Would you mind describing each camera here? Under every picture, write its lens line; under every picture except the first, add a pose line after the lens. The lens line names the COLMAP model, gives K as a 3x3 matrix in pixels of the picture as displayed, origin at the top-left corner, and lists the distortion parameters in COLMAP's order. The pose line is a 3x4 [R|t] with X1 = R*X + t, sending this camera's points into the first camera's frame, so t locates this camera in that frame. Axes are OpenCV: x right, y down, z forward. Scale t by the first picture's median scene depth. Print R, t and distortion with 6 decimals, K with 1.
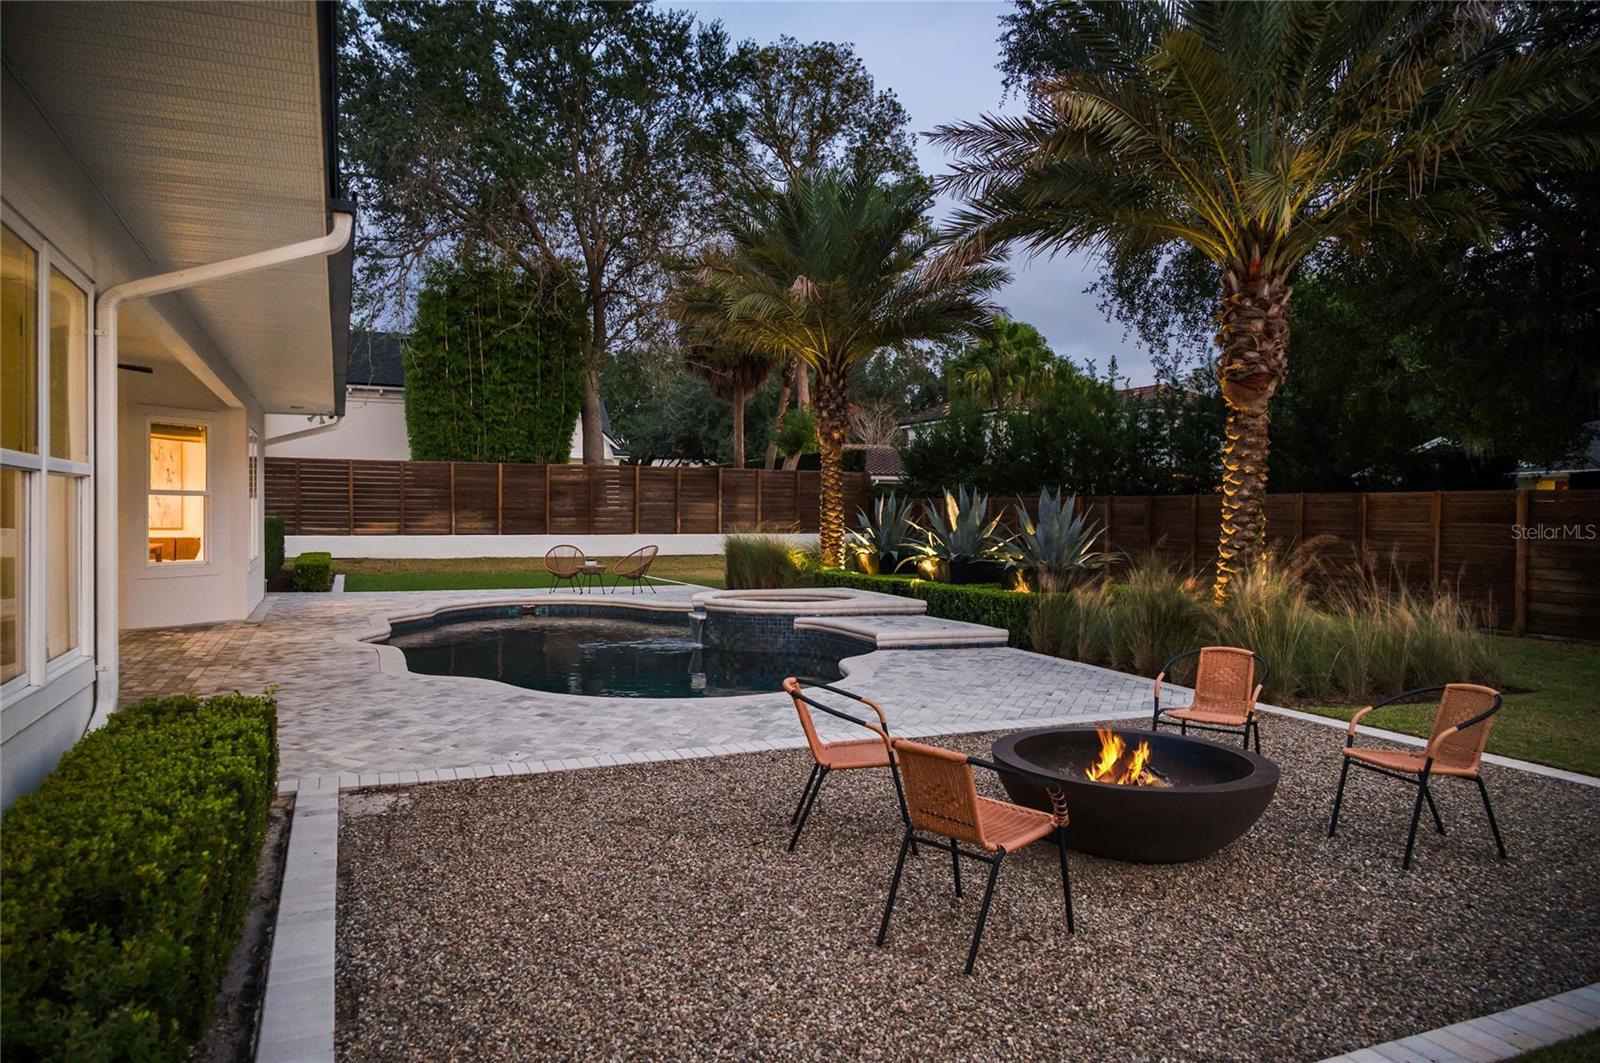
lens RADIAL K [[1063.5, 0, 804.6], [0, 1063.5, 516.0], [0, 0, 1]] dist [0.000679, 0.002679]
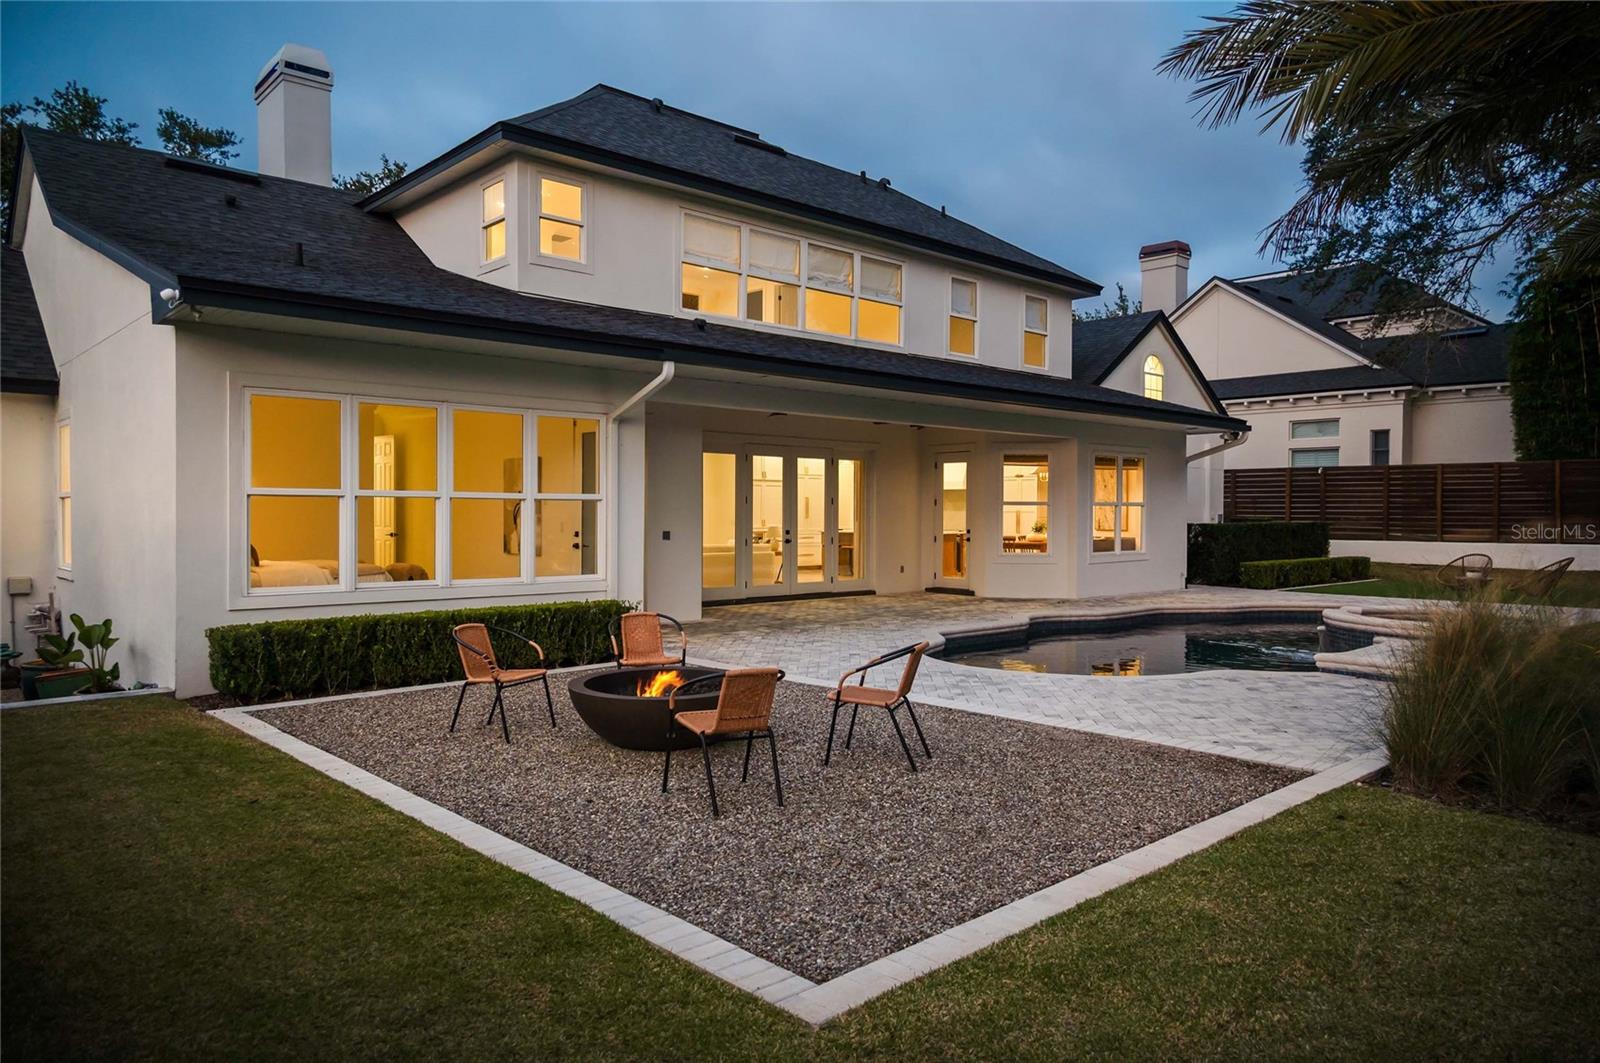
lens RADIAL K [[1063.5, 0, 804.6], [0, 1063.5, 516.0], [0, 0, 1]] dist [0.000679, 0.002679]
pose [[0.334542, -0.005123, -0.942367, 0.304322], [-0.002367, 0.999978, -0.006276, 0.002100], [0.942378, 0.004330, 0.334523, 0.127426]]
